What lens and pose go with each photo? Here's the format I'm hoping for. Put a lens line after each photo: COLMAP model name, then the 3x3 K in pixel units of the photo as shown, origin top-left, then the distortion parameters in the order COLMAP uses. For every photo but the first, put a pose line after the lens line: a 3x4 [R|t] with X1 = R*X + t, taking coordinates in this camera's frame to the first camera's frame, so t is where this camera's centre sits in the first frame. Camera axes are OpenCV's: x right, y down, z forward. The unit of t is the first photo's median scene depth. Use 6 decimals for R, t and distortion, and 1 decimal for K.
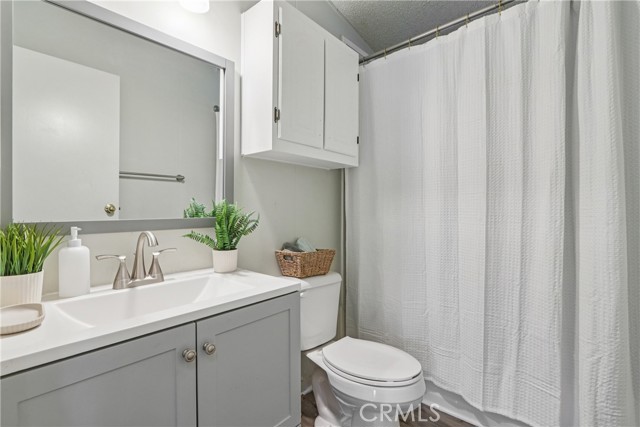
lens RADIAL K [[297.5, 0, 320.0], [0, 297.5, 213.5], [0, 0, 1]] dist [-0.013243, -0.000102]
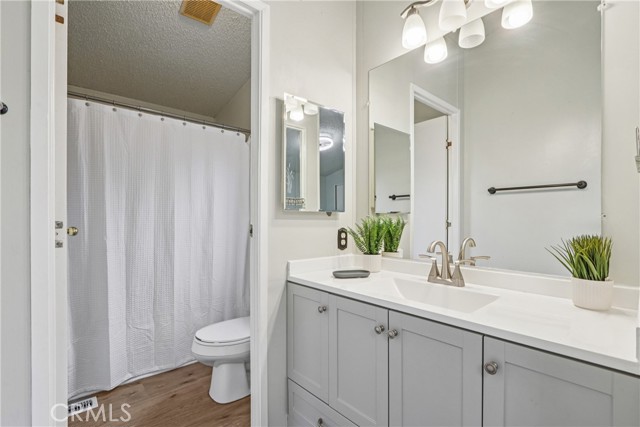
lens RADIAL K [[297.5, 0, 320.0], [0, 297.5, 213.5], [0, 0, 1]] dist [-0.013243, -0.000102]
pose [[-0.111660, -0.001327, -0.993746, 0.672479], [-0.000765, 0.999999, -0.001249, -0.055650], [0.993746, 0.000620, -0.111660, 0.561564]]
